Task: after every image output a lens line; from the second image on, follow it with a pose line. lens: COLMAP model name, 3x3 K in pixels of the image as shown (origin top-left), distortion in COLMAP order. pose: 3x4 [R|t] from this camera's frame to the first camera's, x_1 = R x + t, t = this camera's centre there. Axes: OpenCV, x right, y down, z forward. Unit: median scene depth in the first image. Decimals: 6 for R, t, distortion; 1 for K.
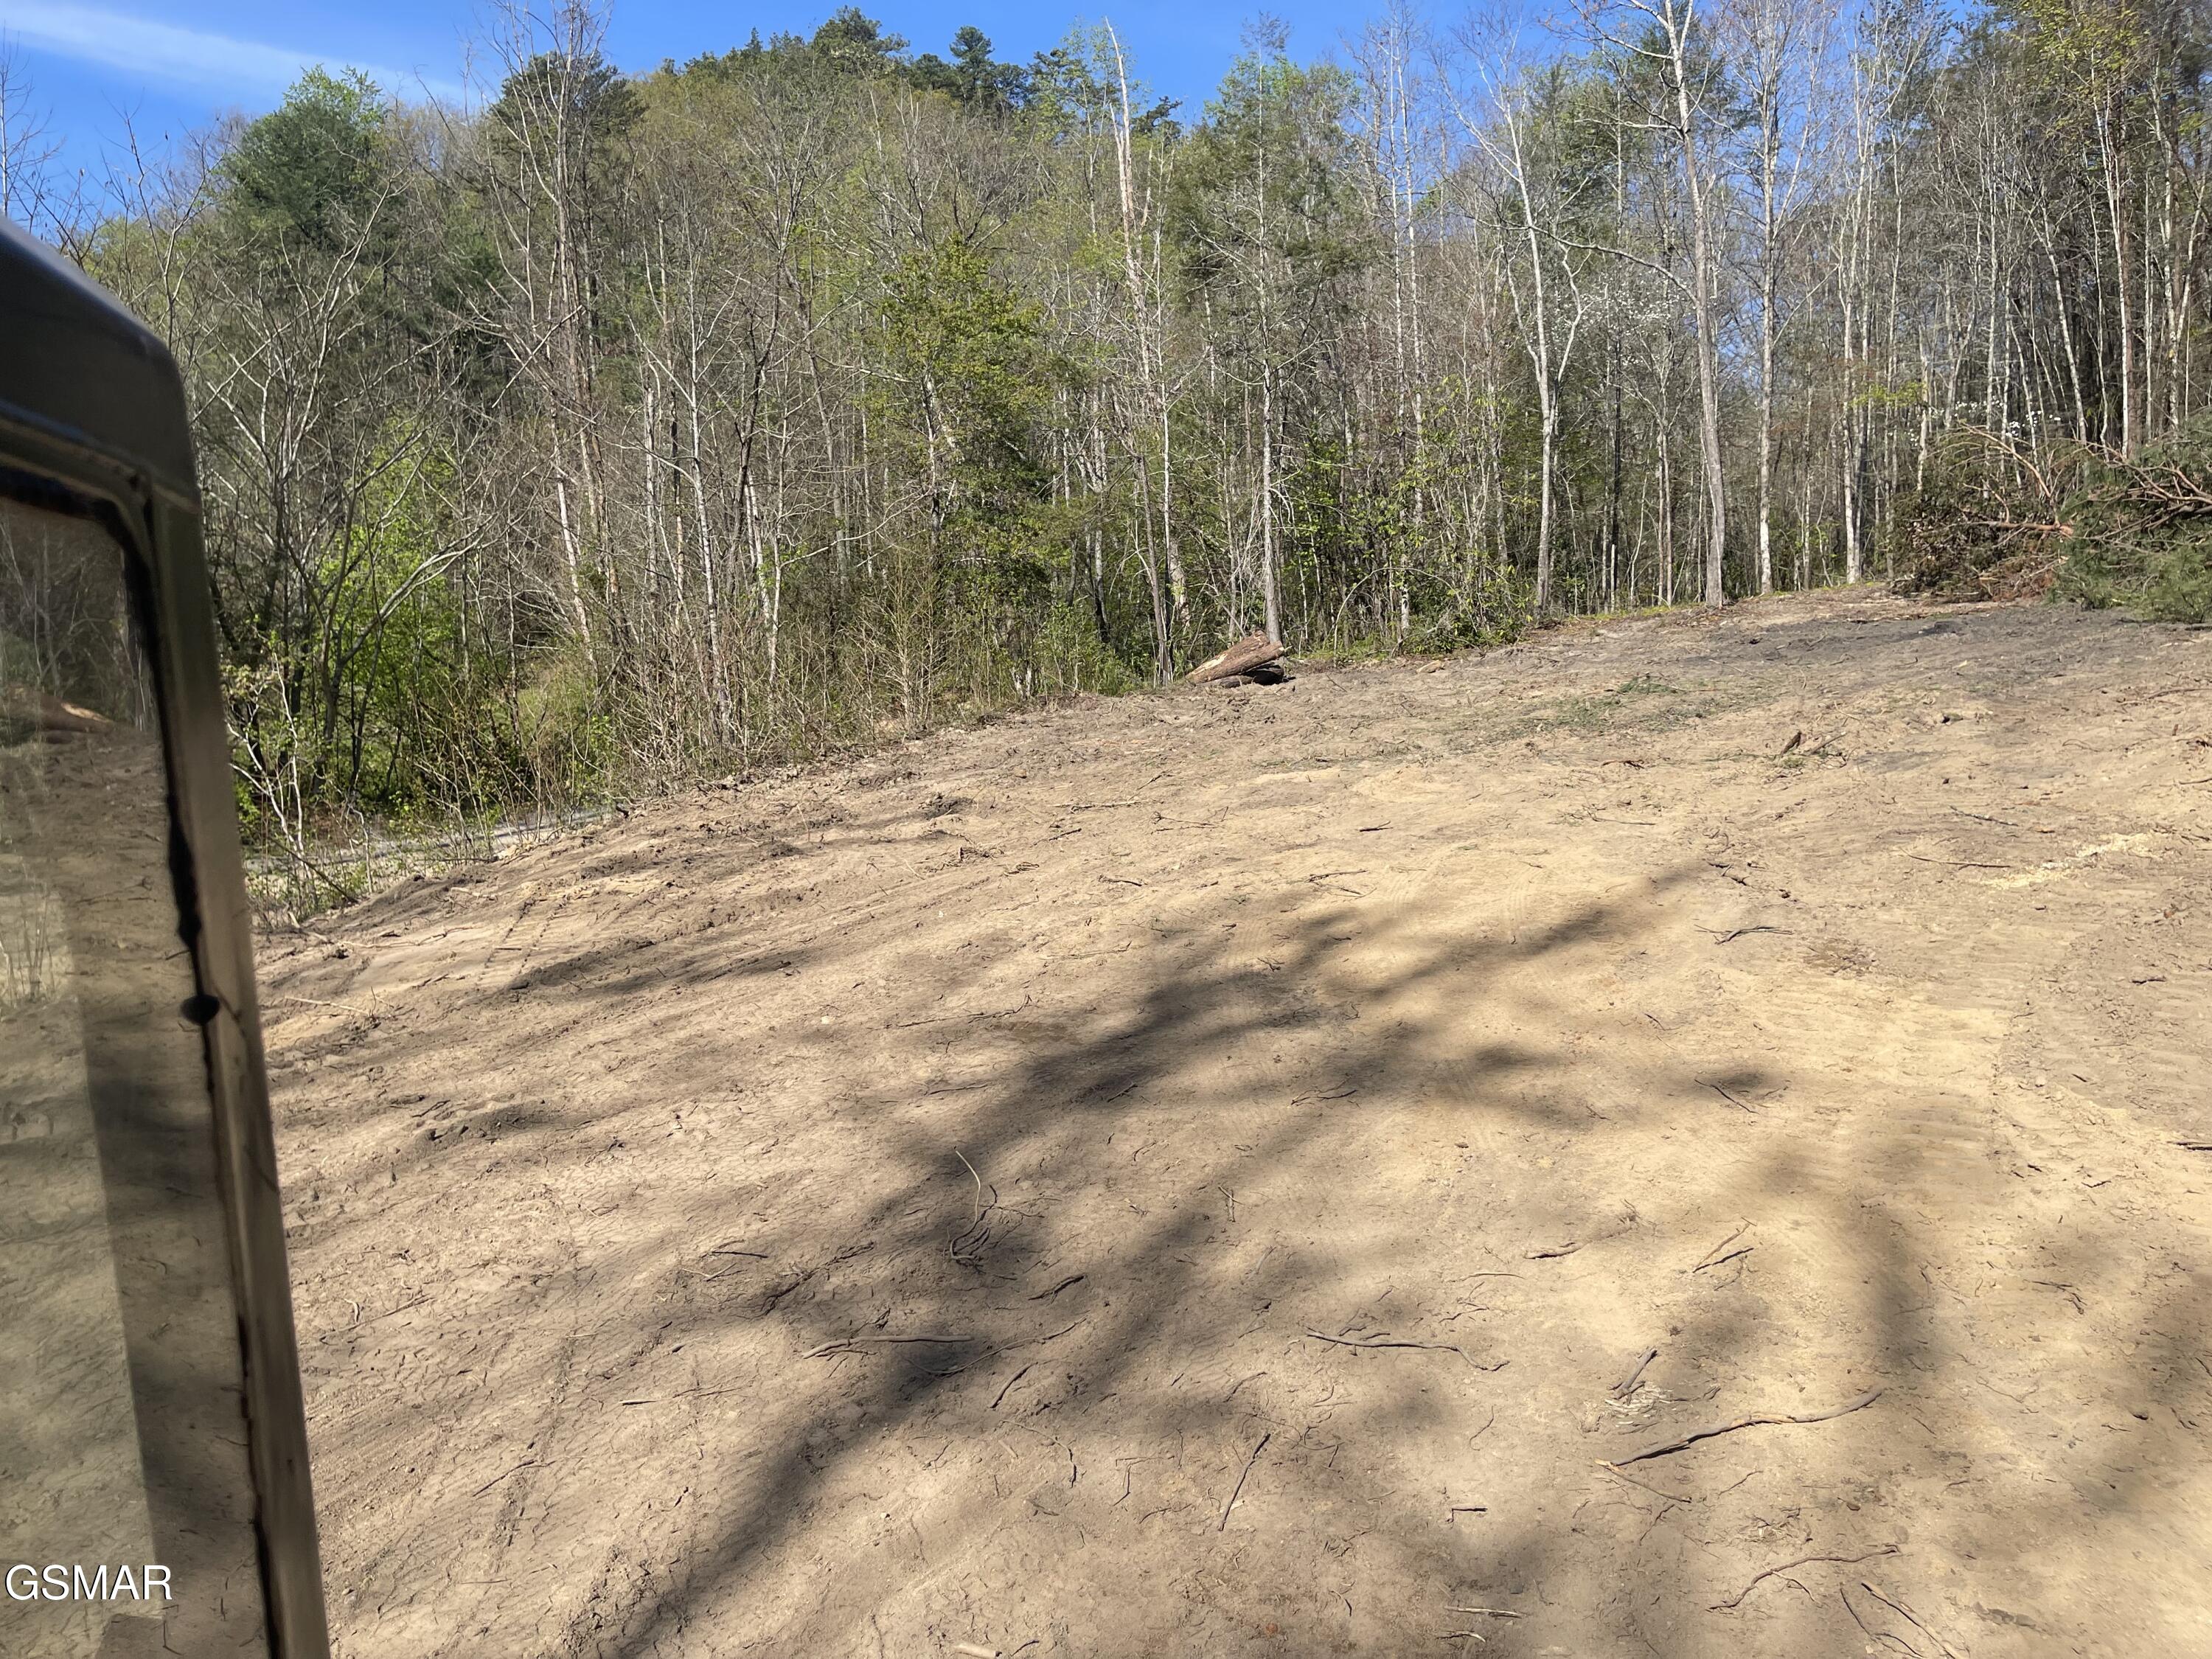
lens RADIAL K [[1629.9, 0, 1097.7], [0, 1629.9, 830.8], [0, 0, 1]] dist [0.079116, -0.110597]
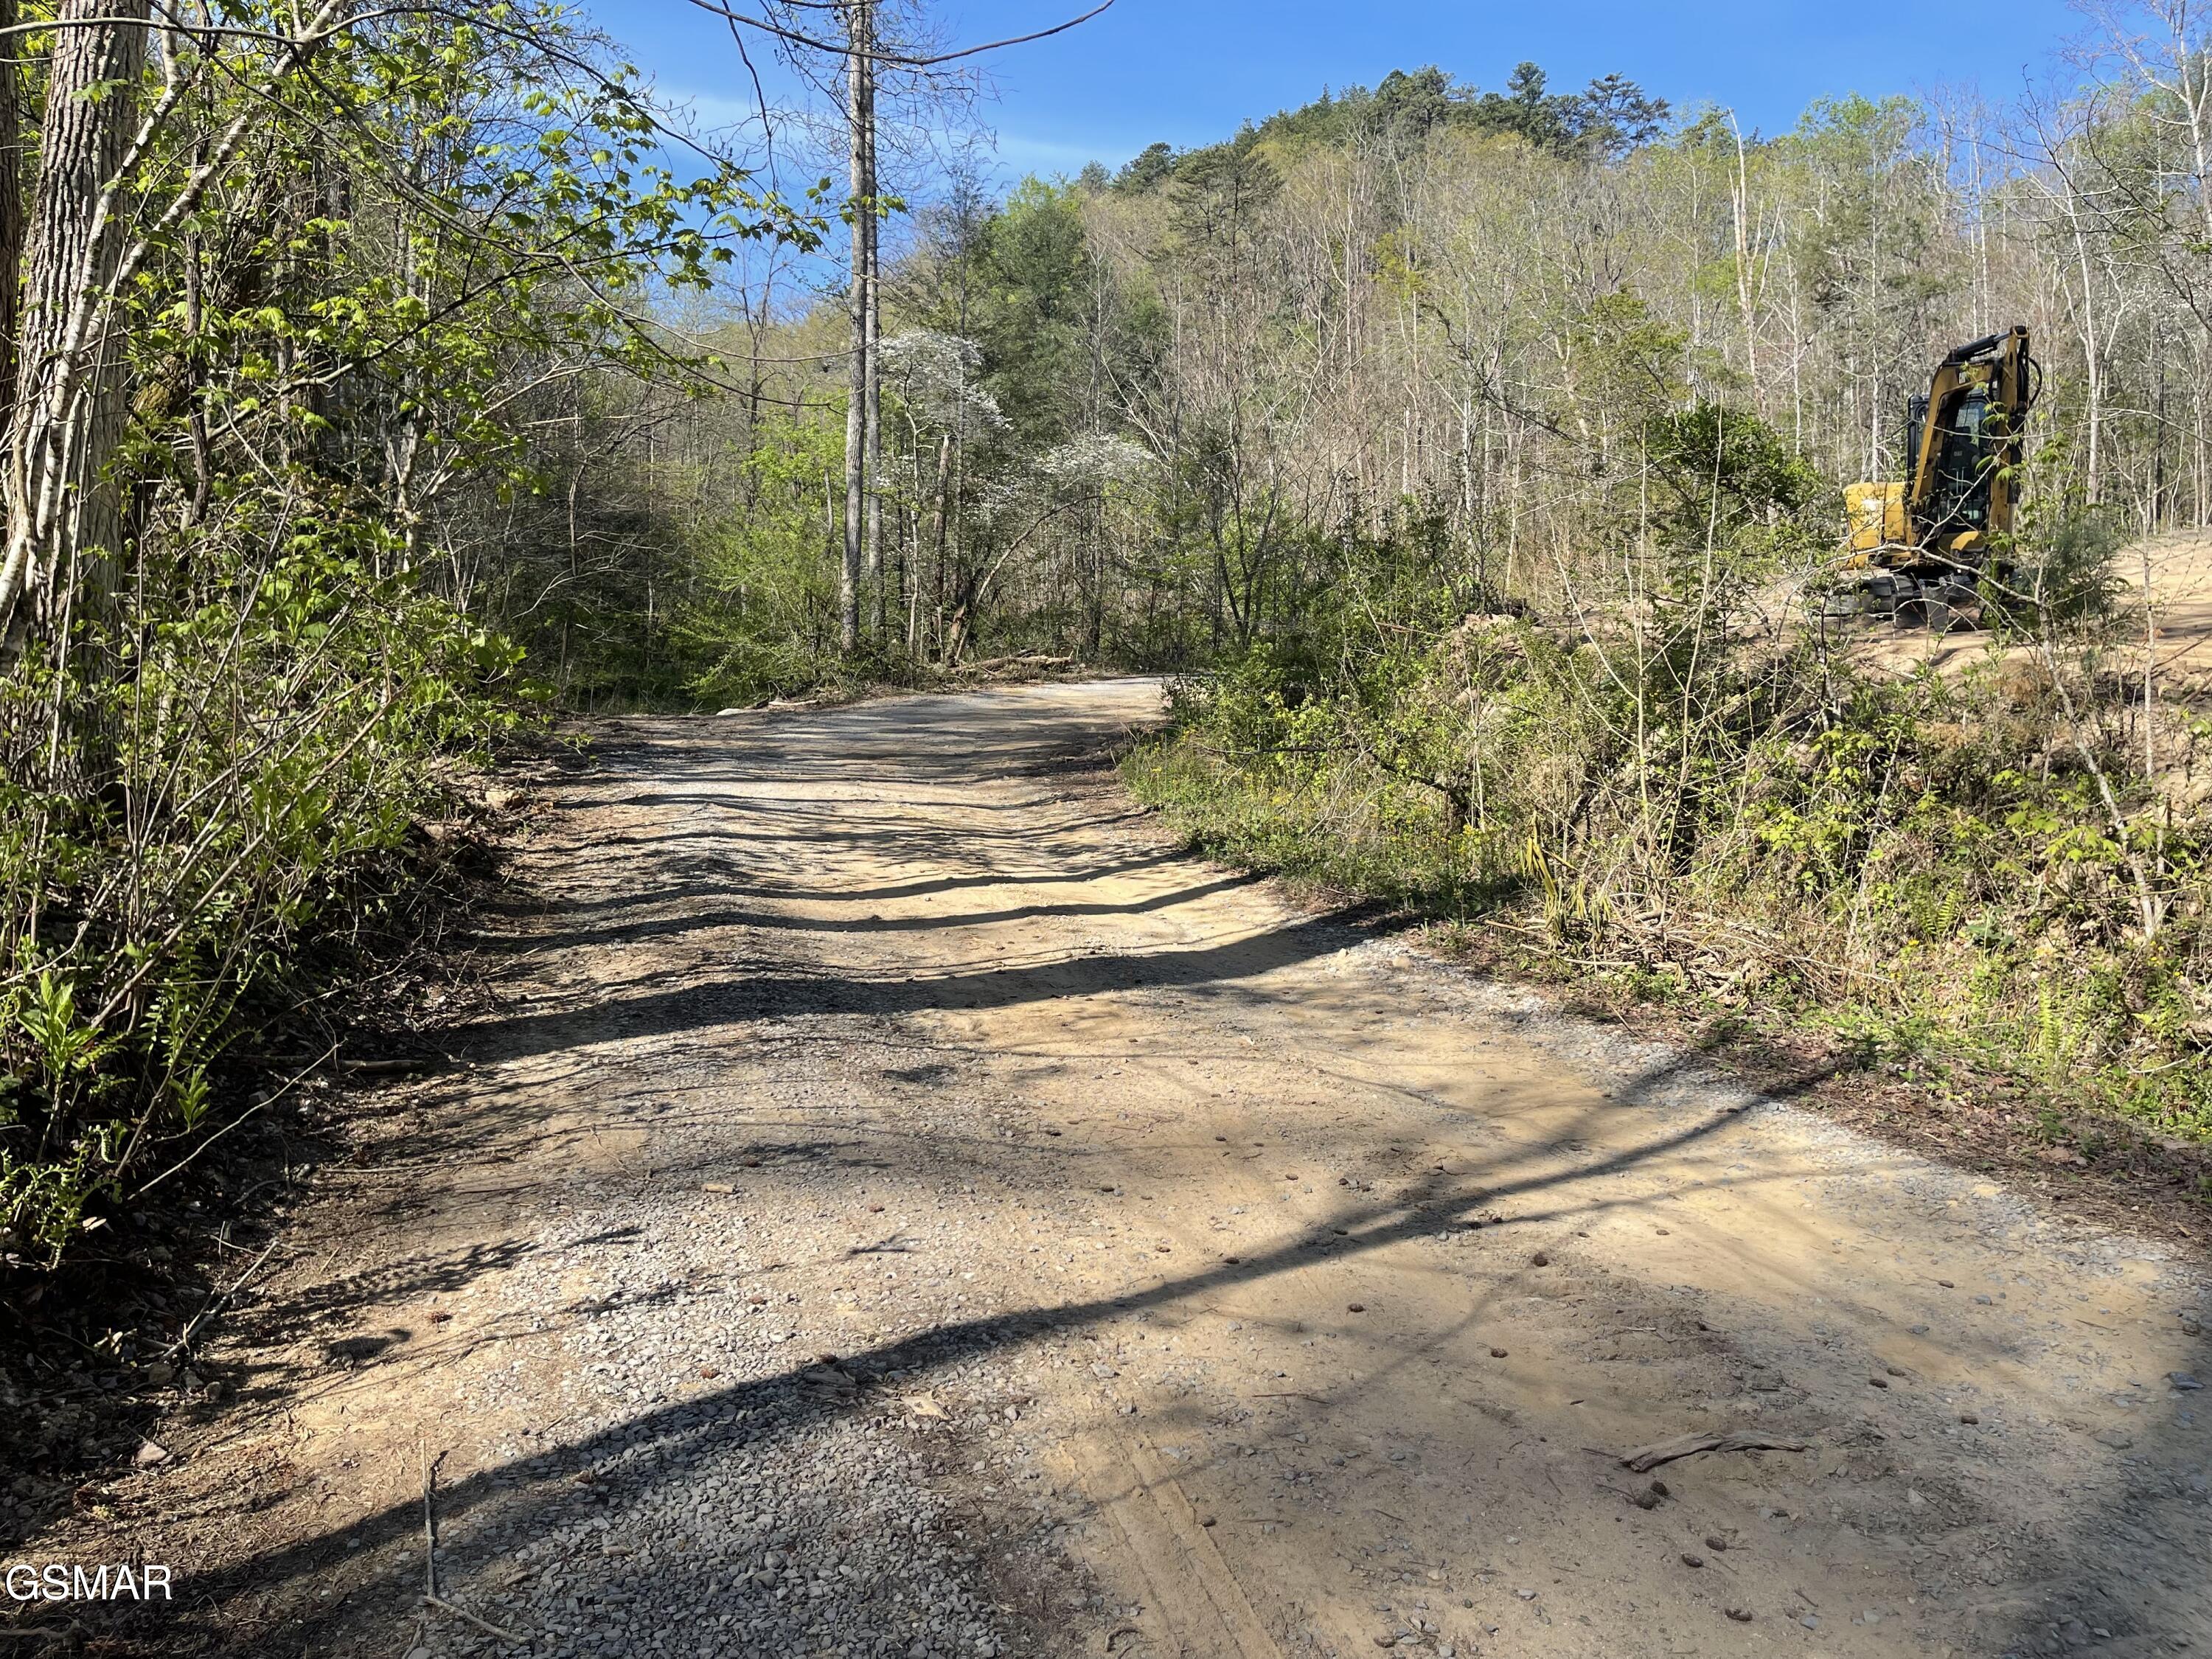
lens RADIAL K [[1629.9, 0, 1097.7], [0, 1629.9, 830.8], [0, 0, 1]] dist [0.079116, -0.110597]
pose [[0.958889, 0.012026, -0.283527, -0.101397], [-0.012905, 0.999916, -0.001232, 0.103818], [0.283488, 0.004840, 0.958964, -0.439913]]
